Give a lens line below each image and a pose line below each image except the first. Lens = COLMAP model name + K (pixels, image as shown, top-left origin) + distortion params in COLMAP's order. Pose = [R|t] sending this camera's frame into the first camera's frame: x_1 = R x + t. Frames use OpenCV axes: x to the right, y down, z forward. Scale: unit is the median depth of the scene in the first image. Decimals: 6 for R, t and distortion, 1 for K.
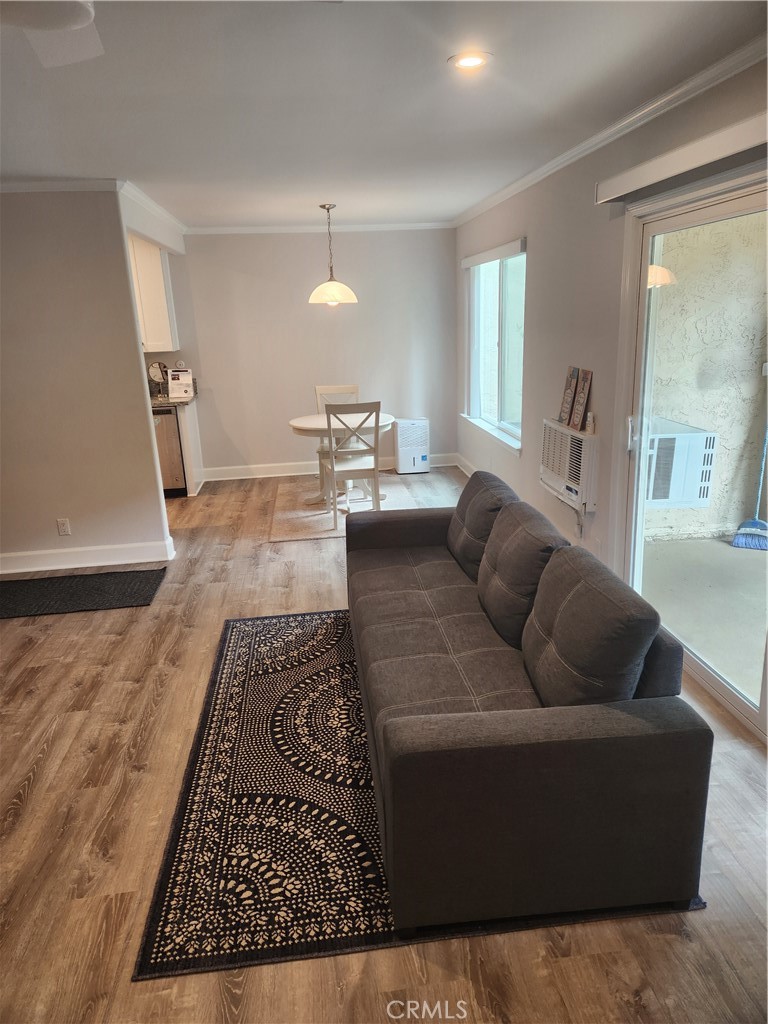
lens RADIAL K [[728.2, 0, 384.0], [0, 728.2, 512.0], [0, 0, 1]] dist [0.078914, 0.000458]
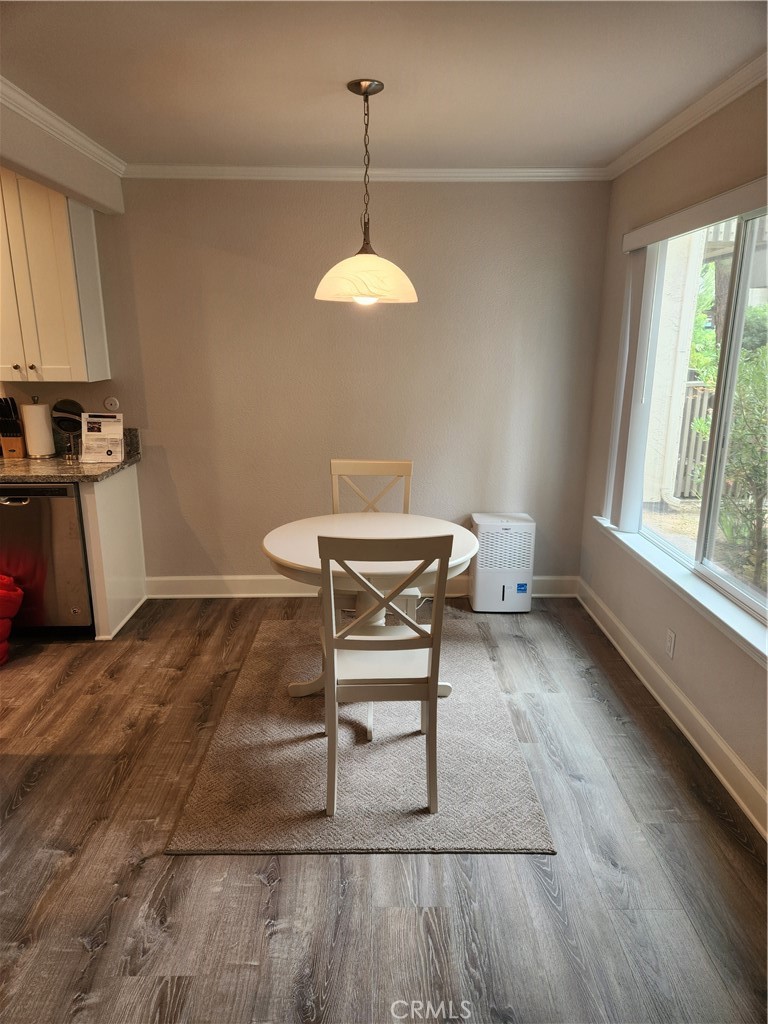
lens RADIAL K [[665.6, 0, 384.0], [0, 665.6, 512.0], [0, 0, 1]] dist [0.037542, -0.000743]
pose [[0.993683, 0.065874, -0.090855, -0.008871], [-0.067052, 0.997700, -0.009970, -0.132712], [0.089989, 0.015999, 0.995814, 0.524125]]
